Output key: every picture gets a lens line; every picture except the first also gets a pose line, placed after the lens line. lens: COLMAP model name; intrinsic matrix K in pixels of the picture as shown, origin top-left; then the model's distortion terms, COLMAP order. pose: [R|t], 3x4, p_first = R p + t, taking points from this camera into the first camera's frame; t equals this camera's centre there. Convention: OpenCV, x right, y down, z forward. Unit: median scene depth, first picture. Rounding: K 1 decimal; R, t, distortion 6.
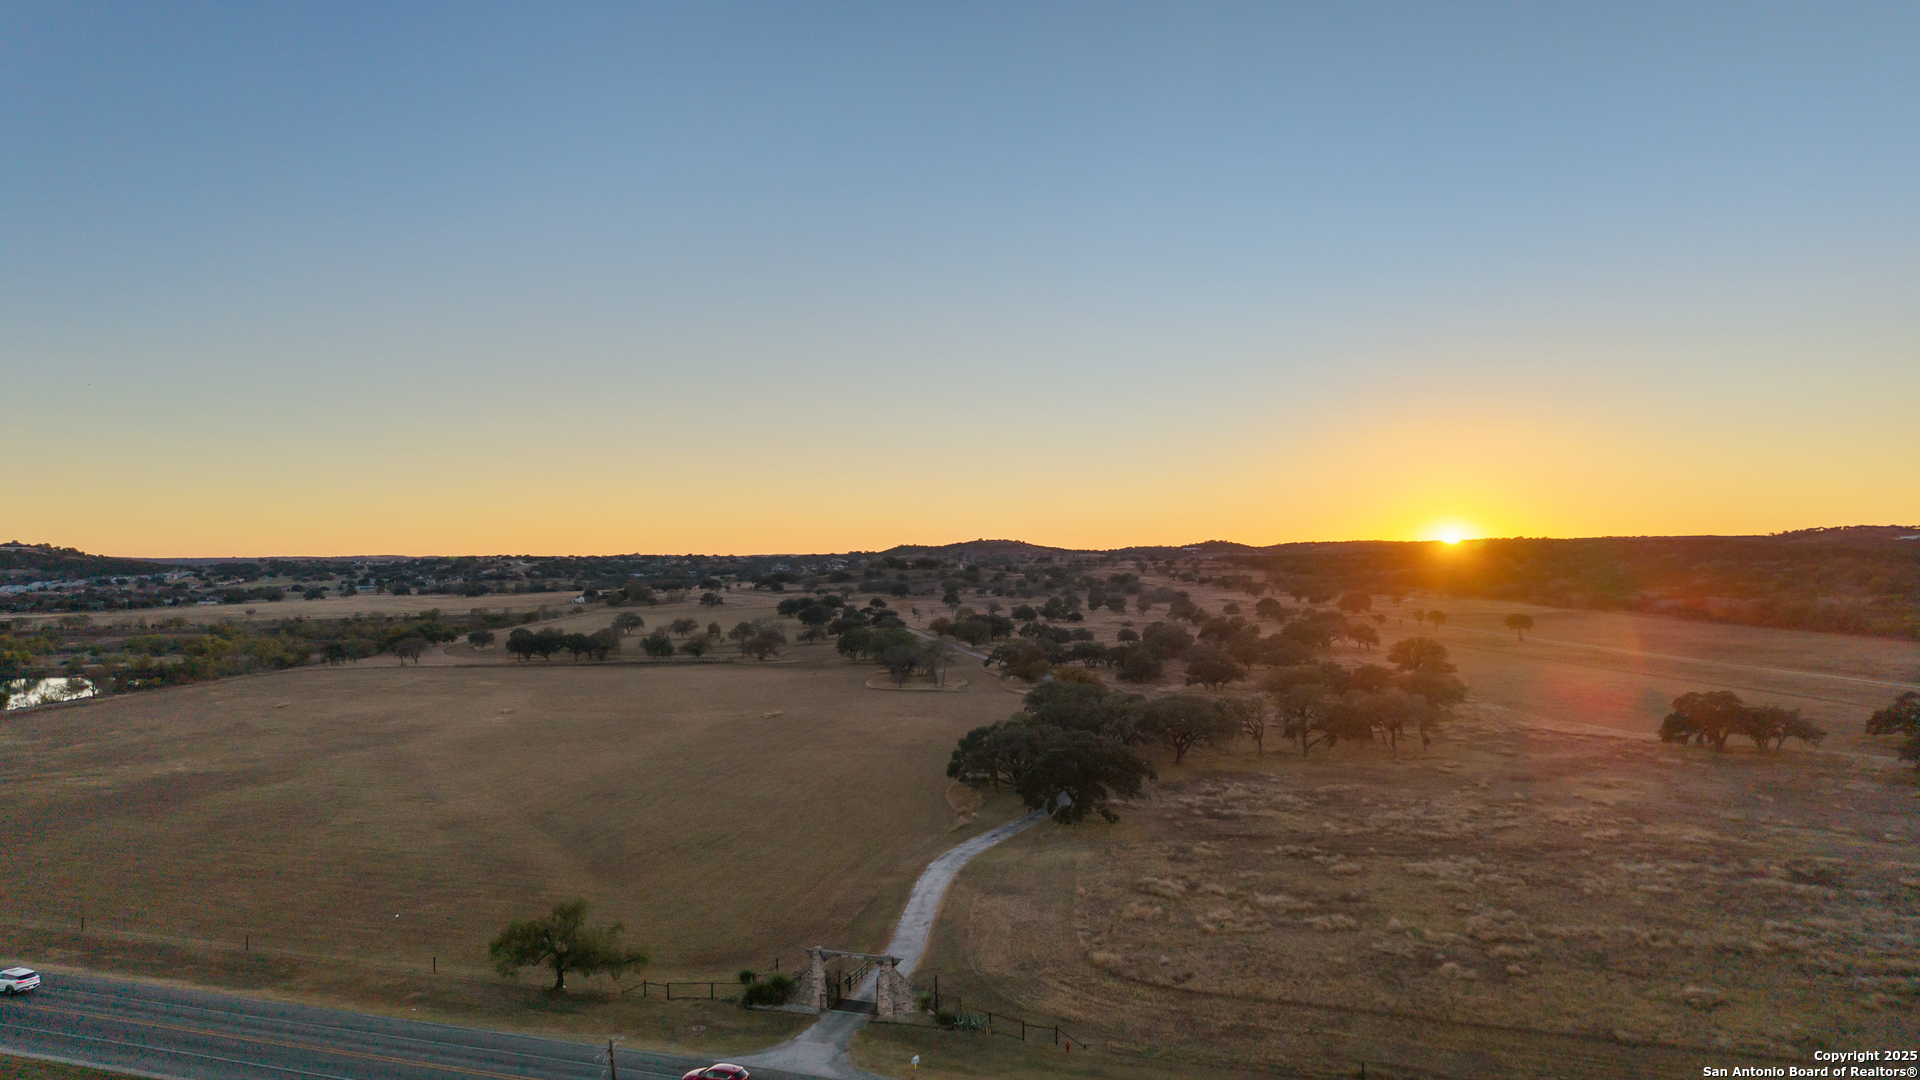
lens RADIAL K [[1281.3, 0, 960.0], [0, 1281.3, 540.0], [0, 0, 1]] dist [0.053804, -0.060216]
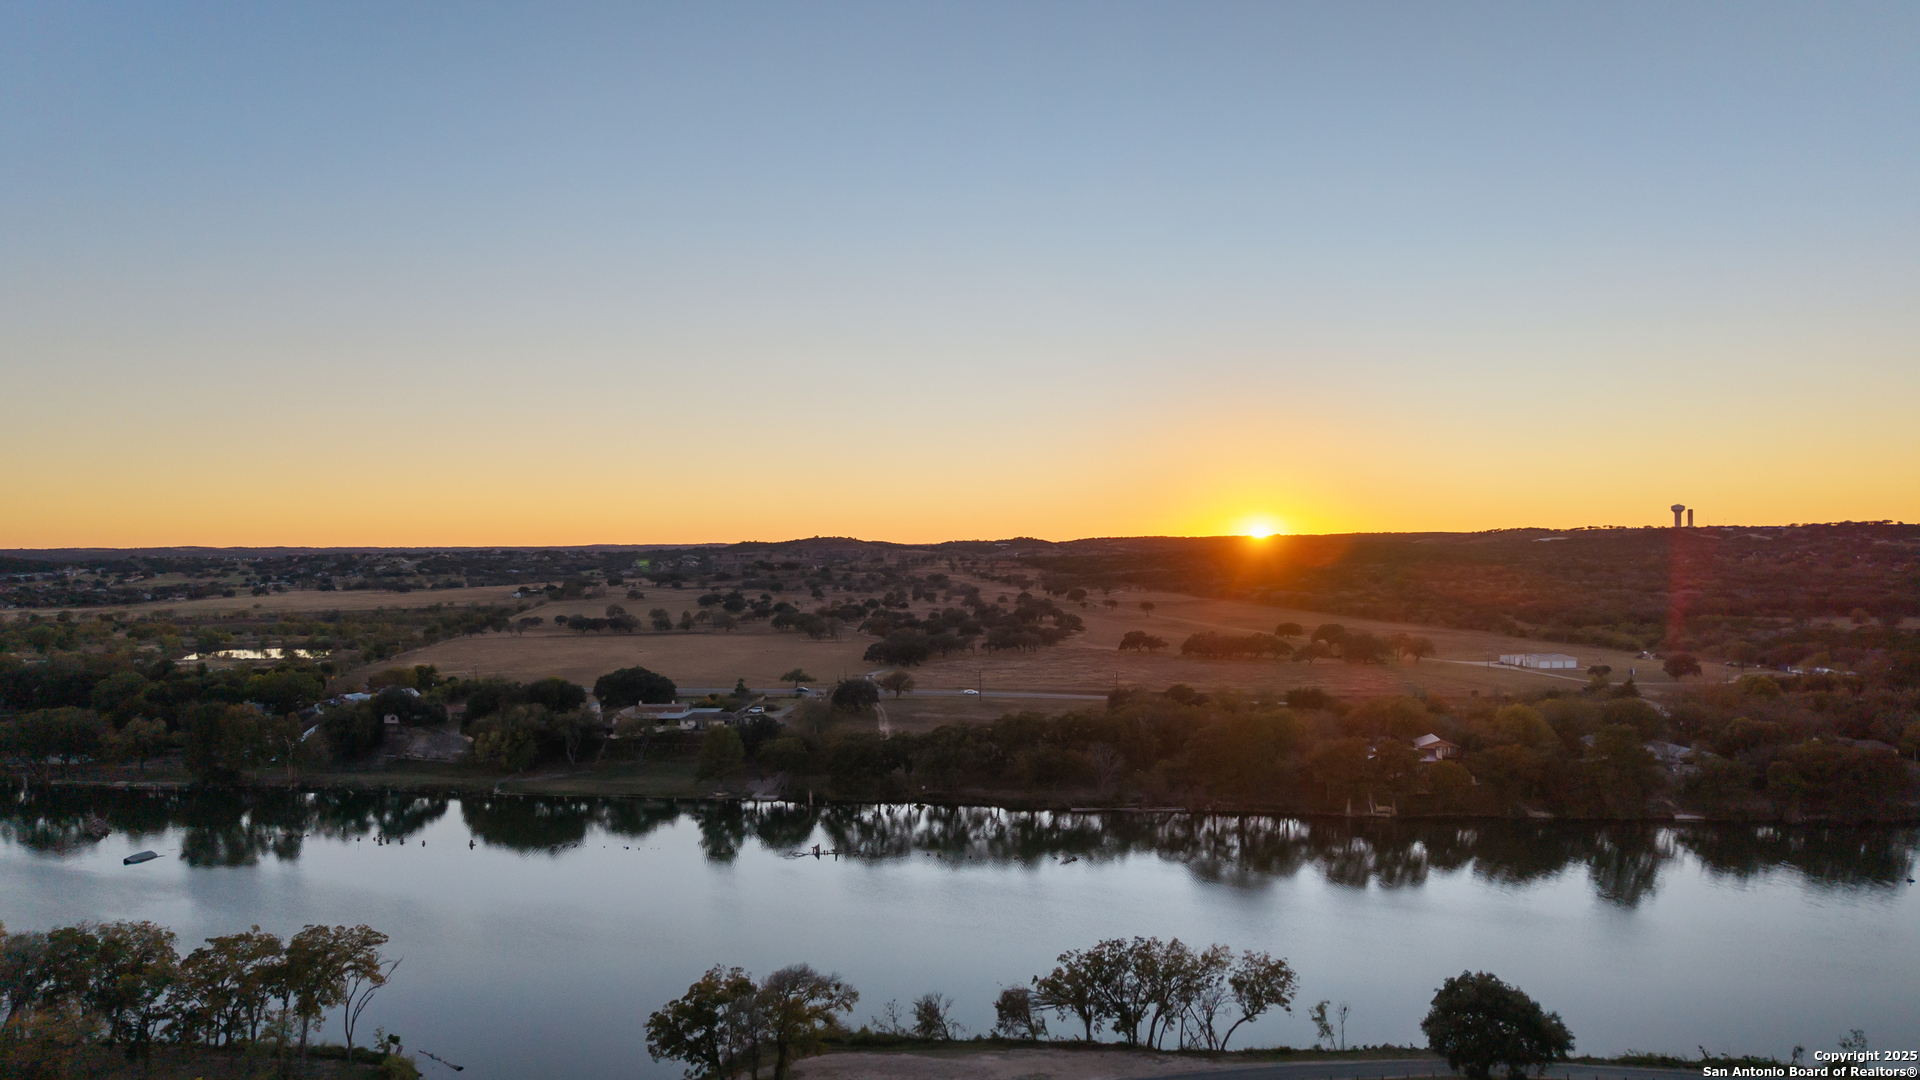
lens RADIAL K [[1281.3, 0, 960.0], [0, 1281.3, 540.0], [0, 0, 1]] dist [0.053804, -0.060216]
pose [[0.990641, 0.000555, 0.136493, -0.166784], [-0.001796, 0.999958, 0.008969, -0.101488], [-0.136482, -0.009131, 0.990600, -1.672324]]
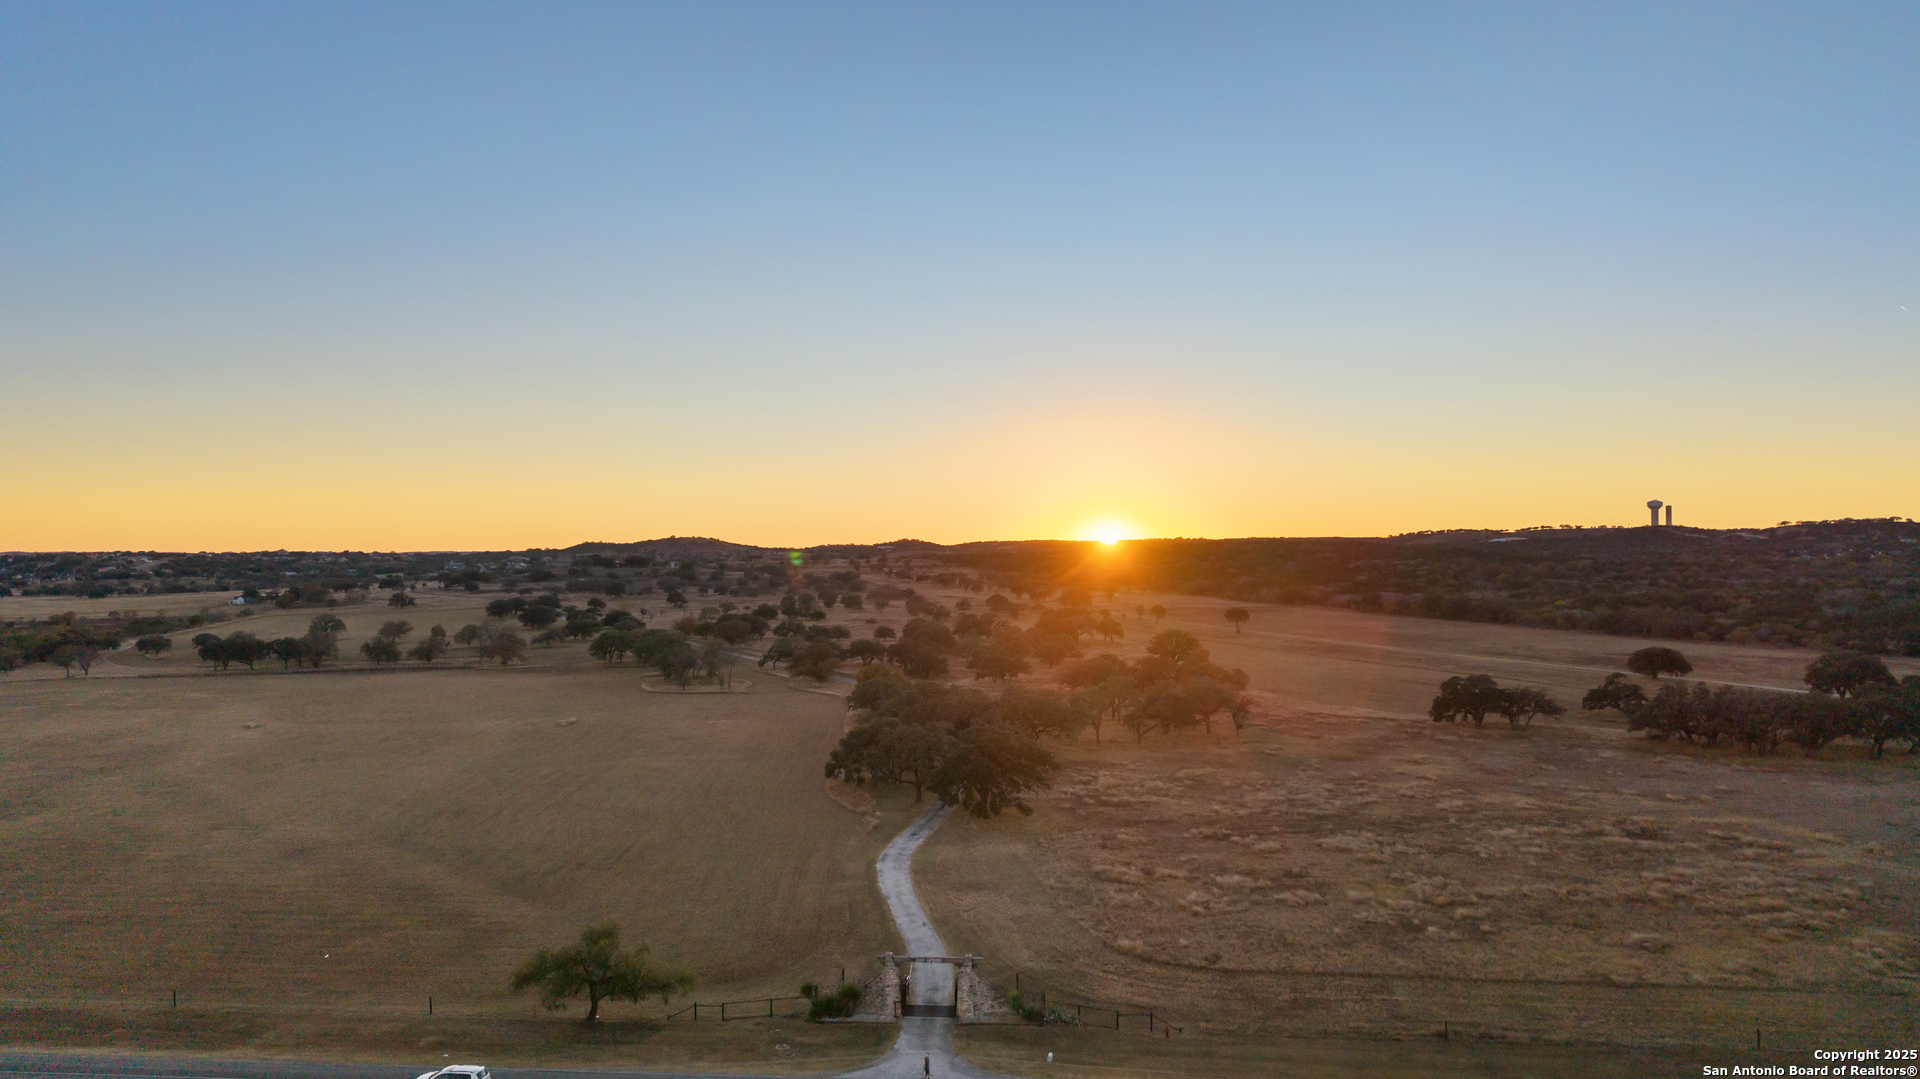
lens RADIAL K [[1281.3, 0, 960.0], [0, 1281.3, 539.5], [0, 0, 1]] dist [0.053804, -0.060216]
pose [[0.969843, 0.005690, 0.243663, -0.132002], [-0.005965, 0.999982, 0.000393, 0.000958], [-0.243656, -0.001834, 0.969860, 0.018803]]
